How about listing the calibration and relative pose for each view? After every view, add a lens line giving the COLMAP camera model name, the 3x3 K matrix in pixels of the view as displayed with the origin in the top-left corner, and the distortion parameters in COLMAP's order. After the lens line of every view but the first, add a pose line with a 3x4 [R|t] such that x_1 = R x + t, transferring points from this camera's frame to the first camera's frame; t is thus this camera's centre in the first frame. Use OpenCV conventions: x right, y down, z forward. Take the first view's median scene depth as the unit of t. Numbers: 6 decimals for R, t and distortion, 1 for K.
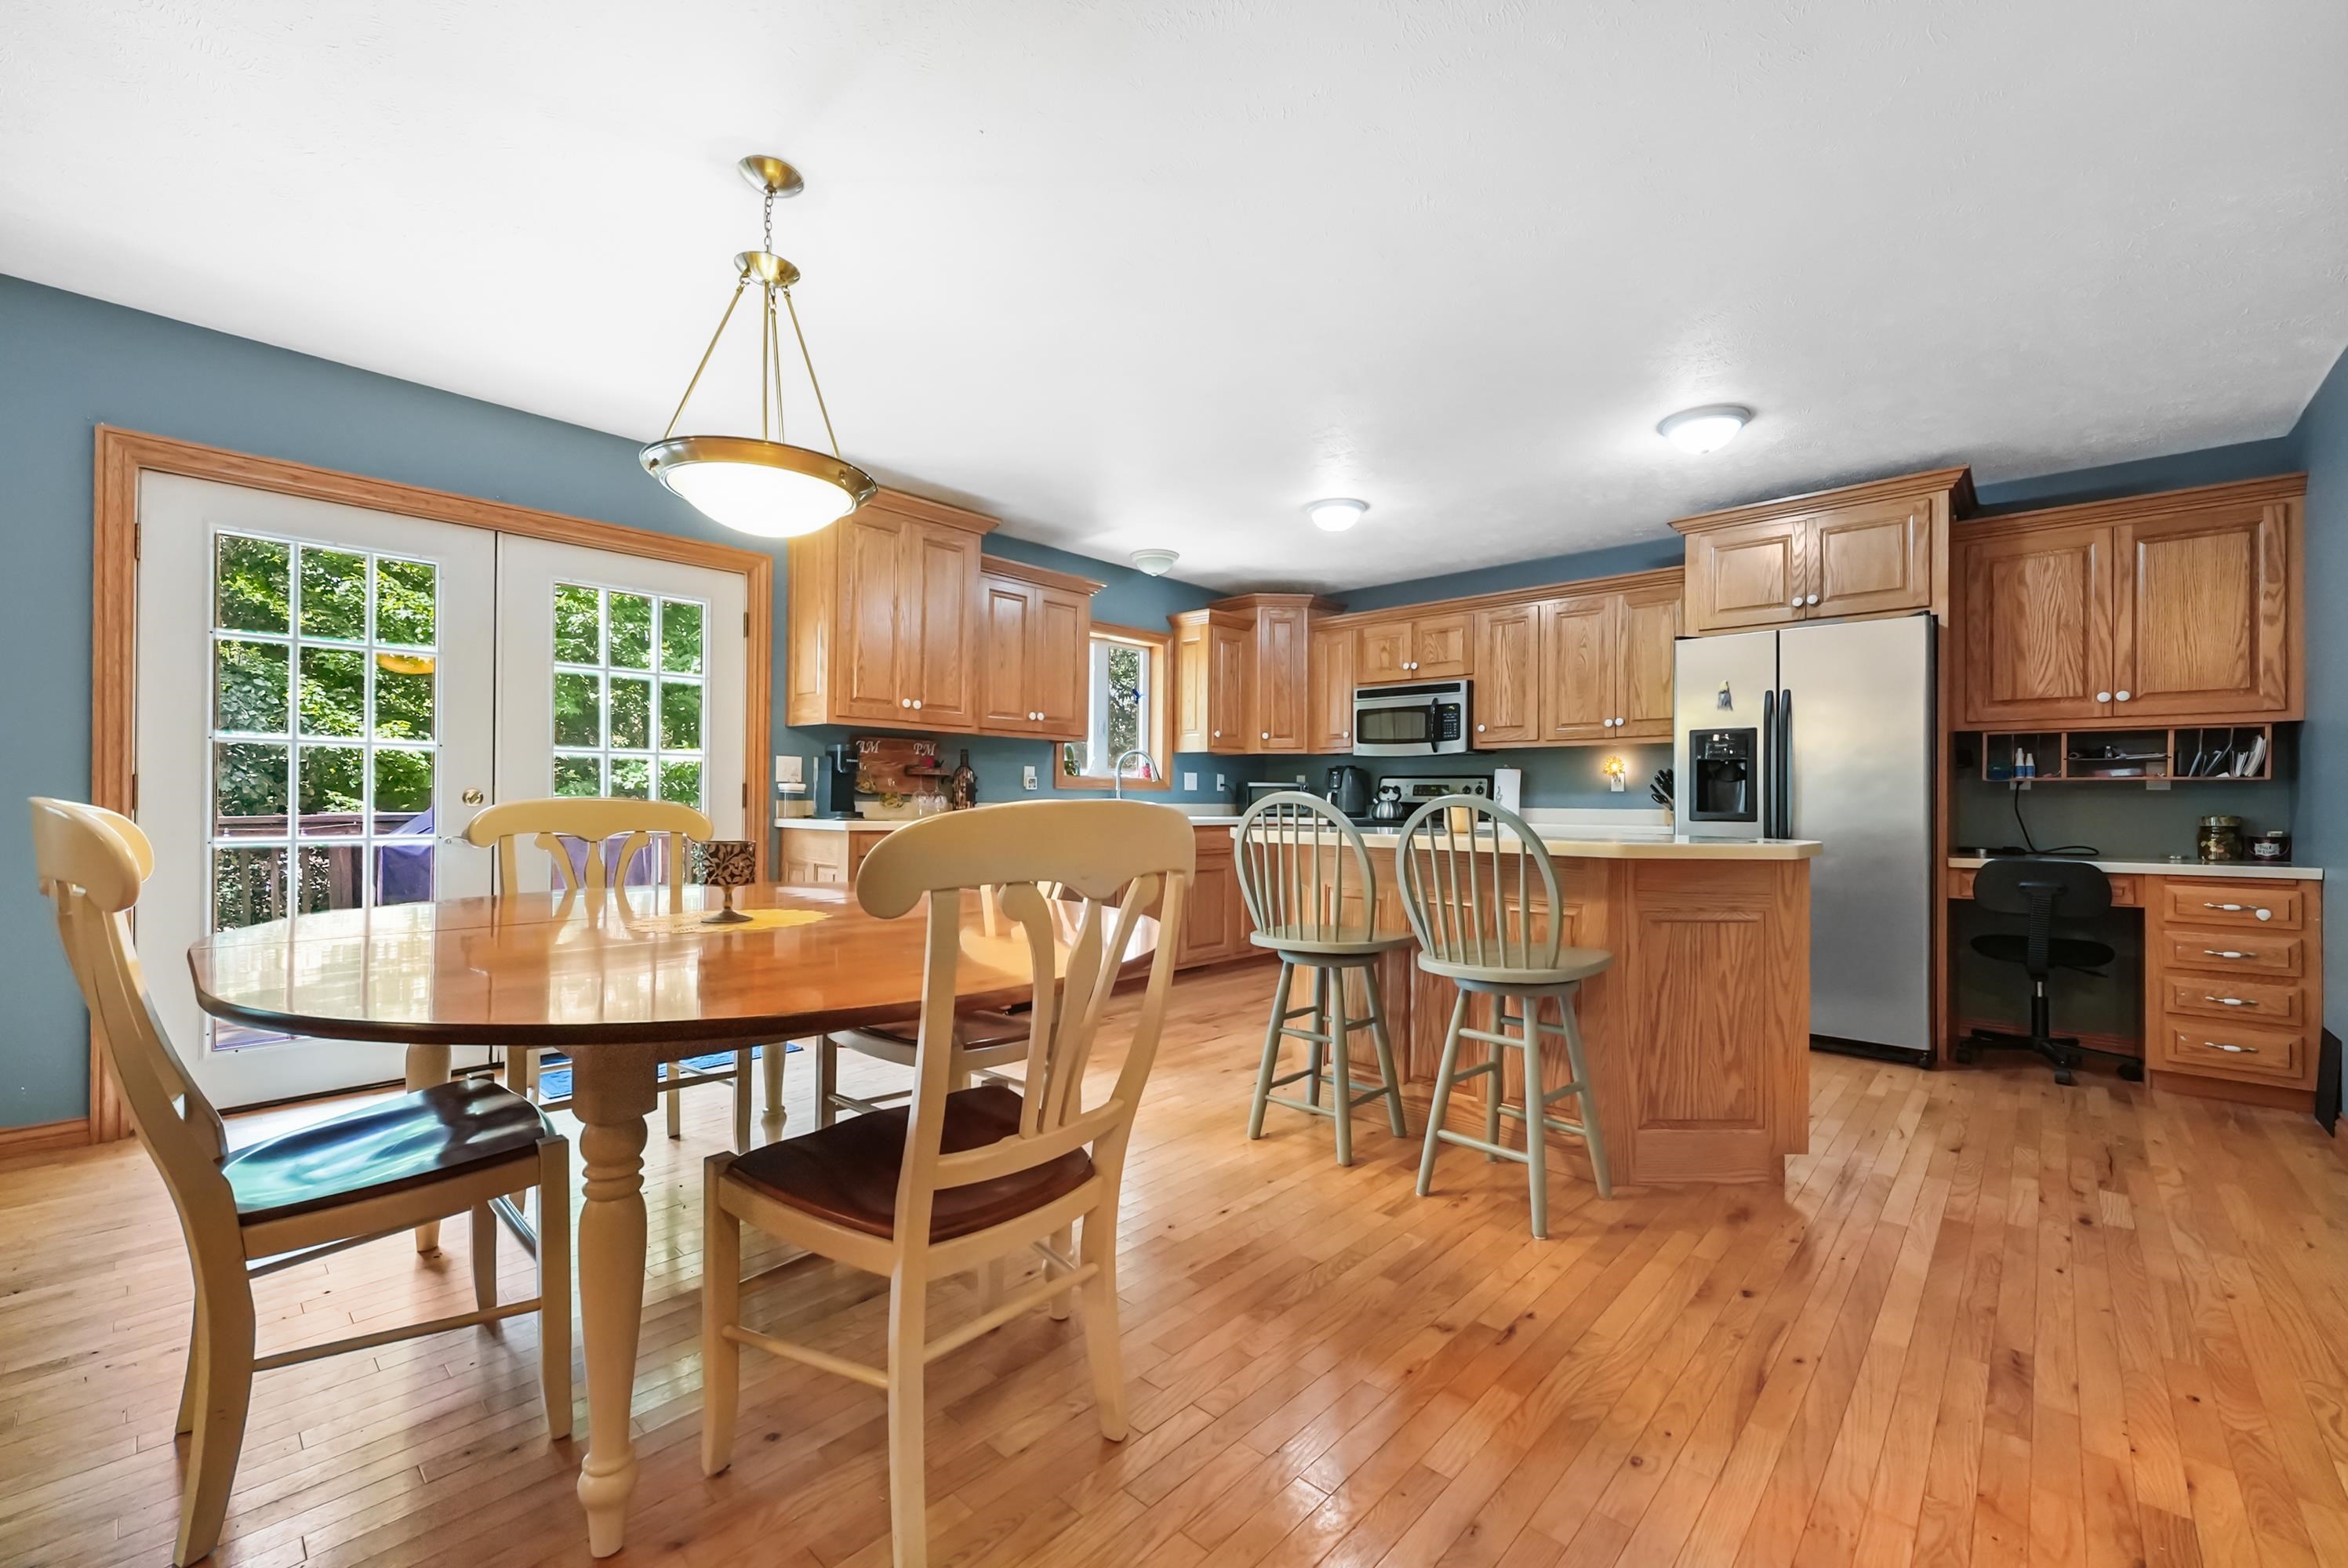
lens RADIAL K [[963.9, 0, 1172.1], [0, 963.9, 789.3], [0, 0, 1]] dist [-0.000589, 0.000205]
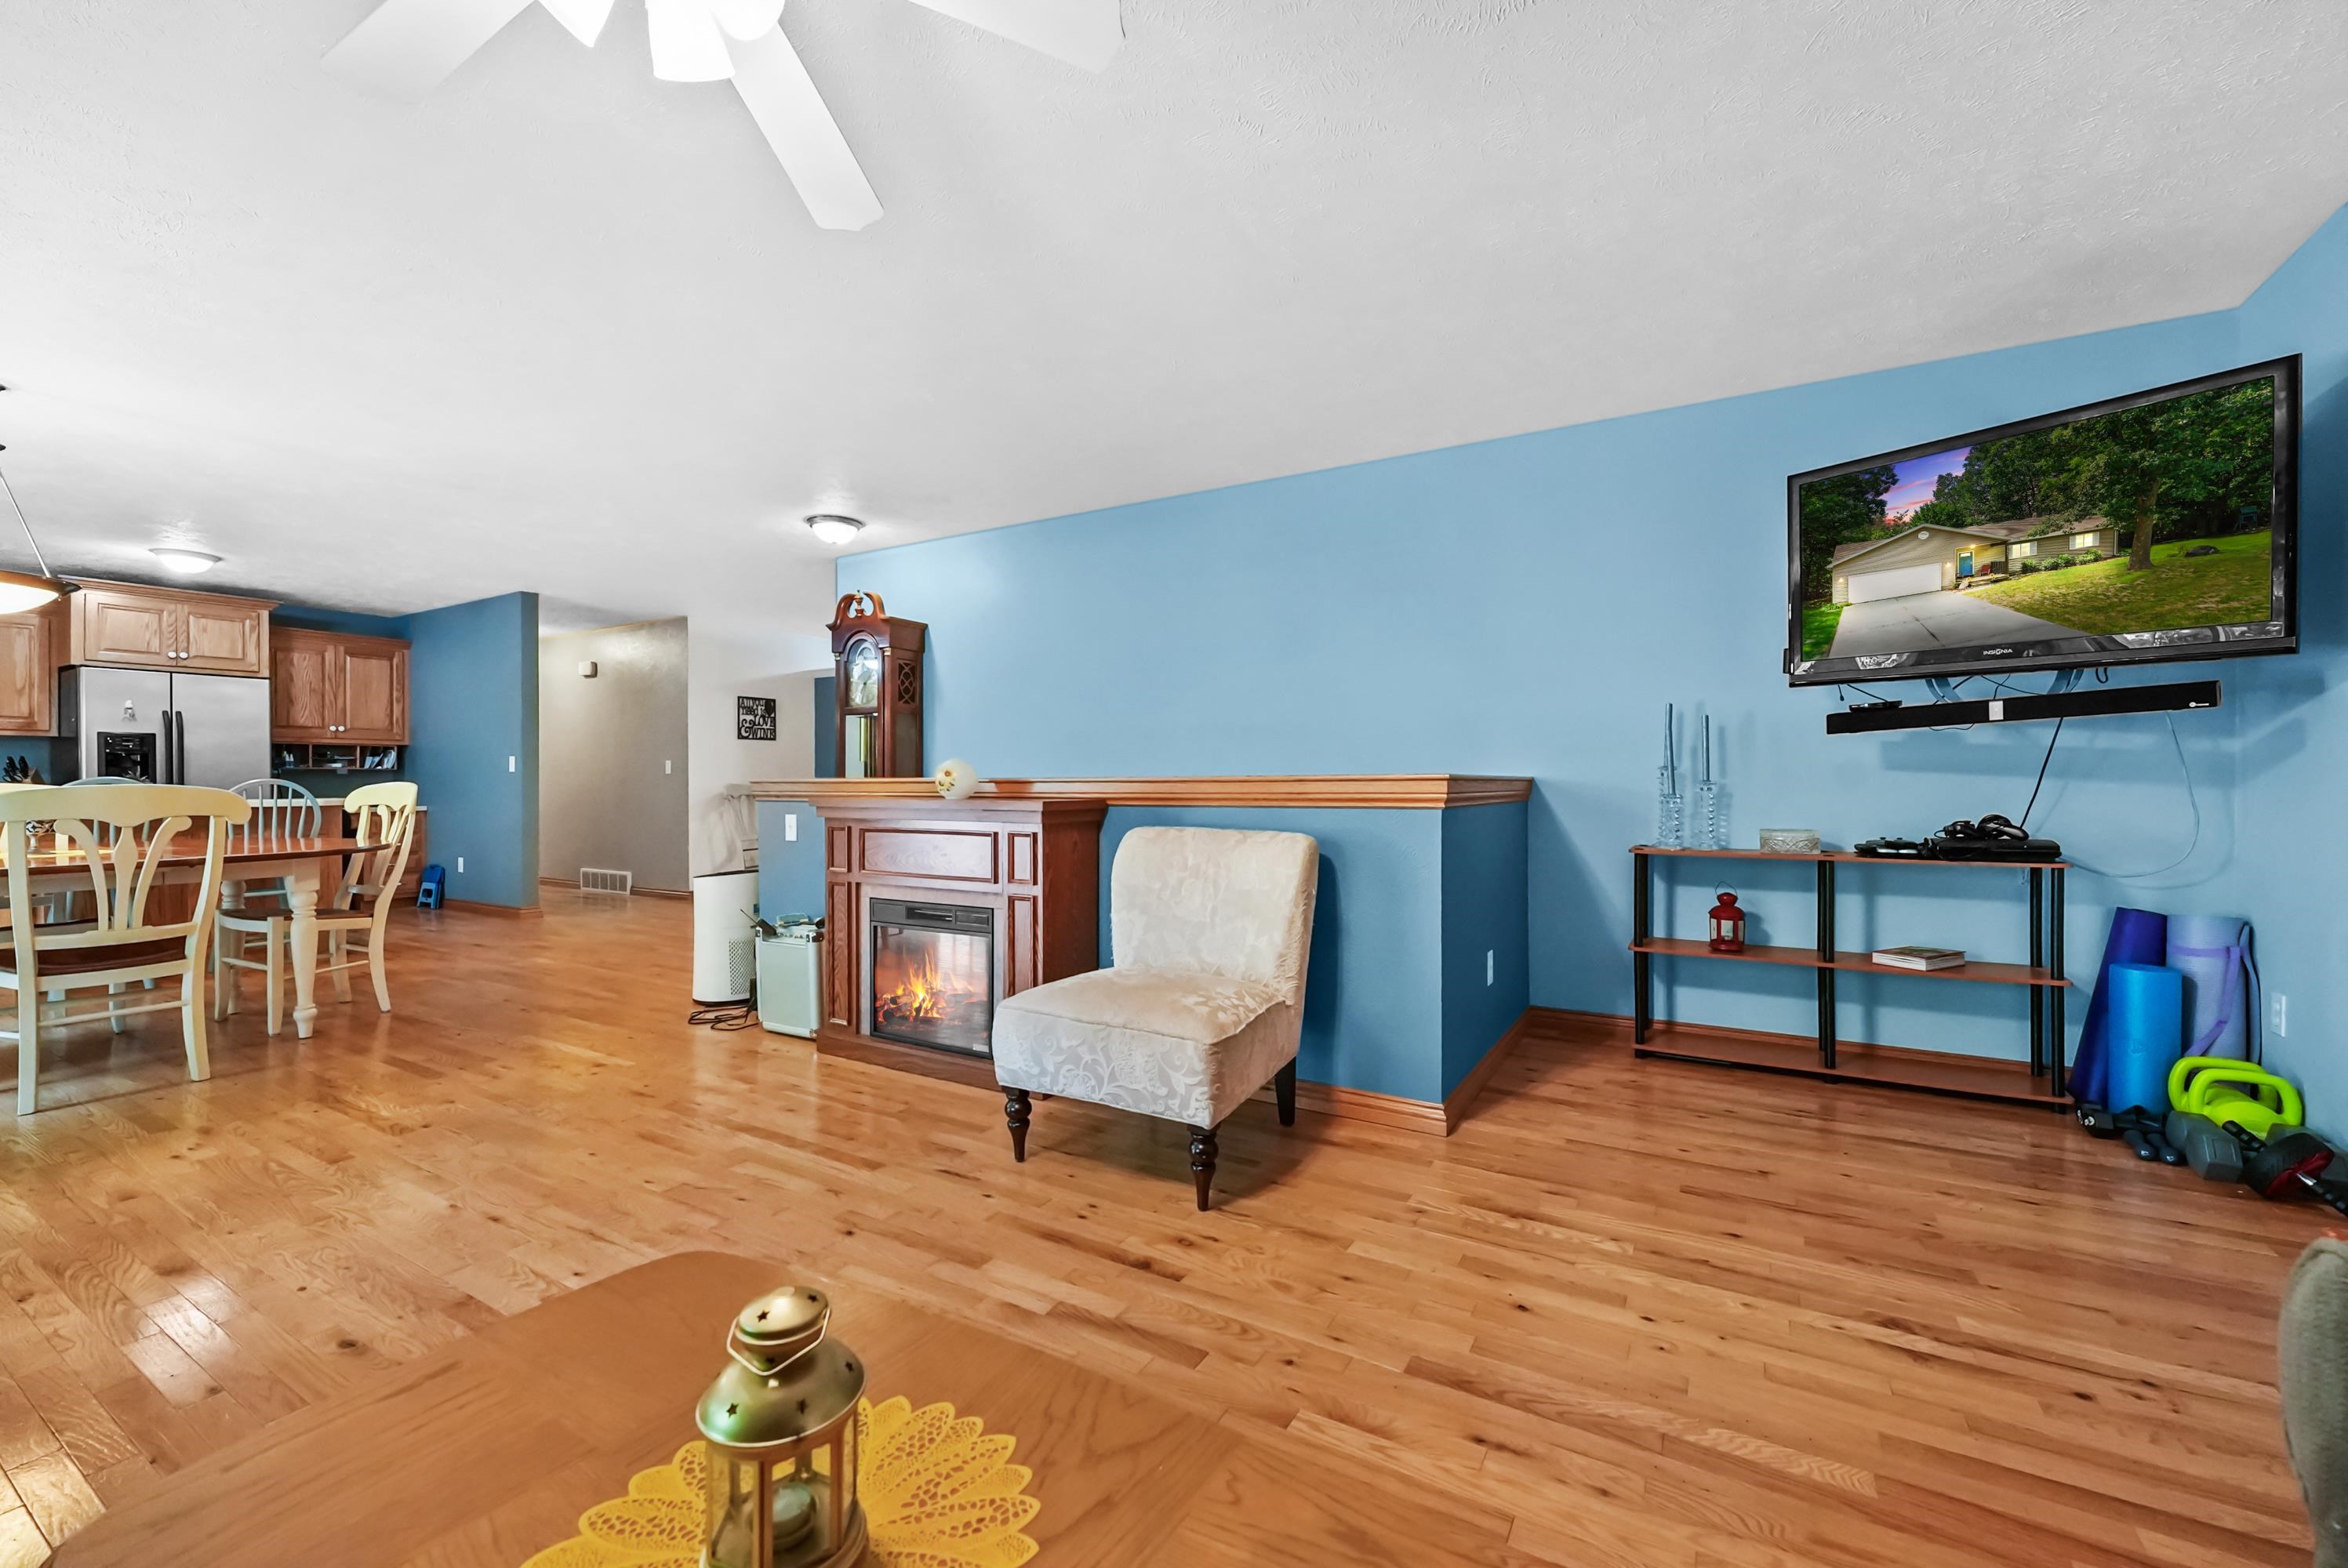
lens RADIAL K [[963.9, 0, 1156.3], [0, 963.9, 782.9], [0, 0, 1]] dist [-0.000589, 0.000205]
pose [[-0.172291, -0.005890, 0.985029, -1.293518], [-0.003624, 0.999979, 0.005346, 0.002374], [-0.985039, -0.002649, -0.172308, -0.349293]]
